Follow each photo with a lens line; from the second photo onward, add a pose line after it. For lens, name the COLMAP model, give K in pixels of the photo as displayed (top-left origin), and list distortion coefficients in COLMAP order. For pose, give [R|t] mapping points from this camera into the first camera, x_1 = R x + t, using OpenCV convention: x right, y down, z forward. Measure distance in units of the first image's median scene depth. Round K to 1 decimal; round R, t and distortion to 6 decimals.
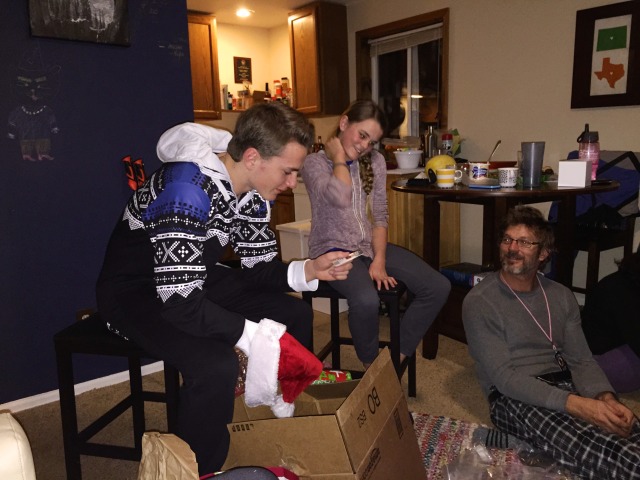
lens RADIAL K [[566.3, 0, 320.0], [0, 566.3, 240.0], [0, 0, 1]] dist [0.146788, -0.233370]
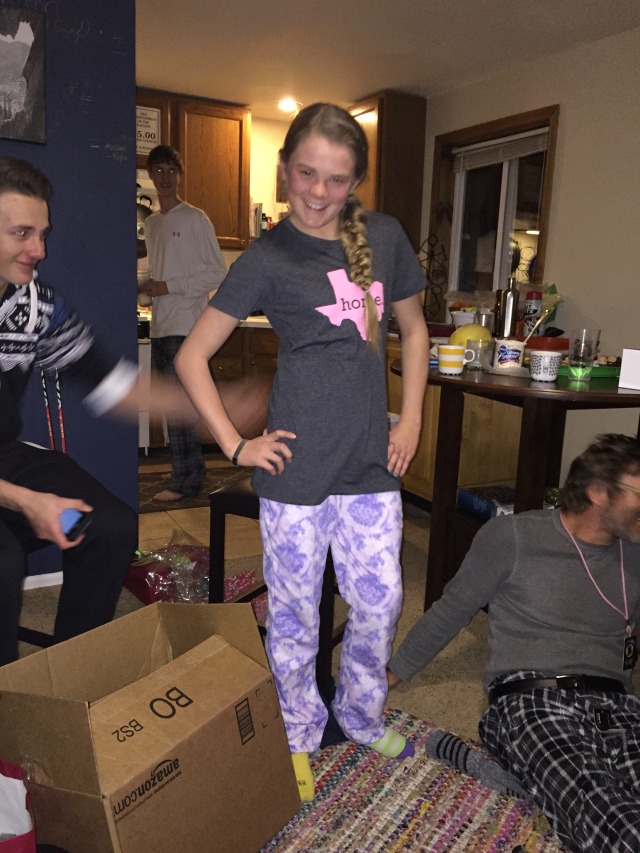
lens RADIAL K [[754.8, 0, 320.0], [0, 754.8, 426.5], [0, 0, 1]] dist [0.146788, -0.233370]
pose [[0.979883, 0.099074, -0.173246, 0.137376], [-0.096083, 0.995044, 0.025589, -0.022615], [0.174923, -0.008428, 0.984546, 0.056997]]
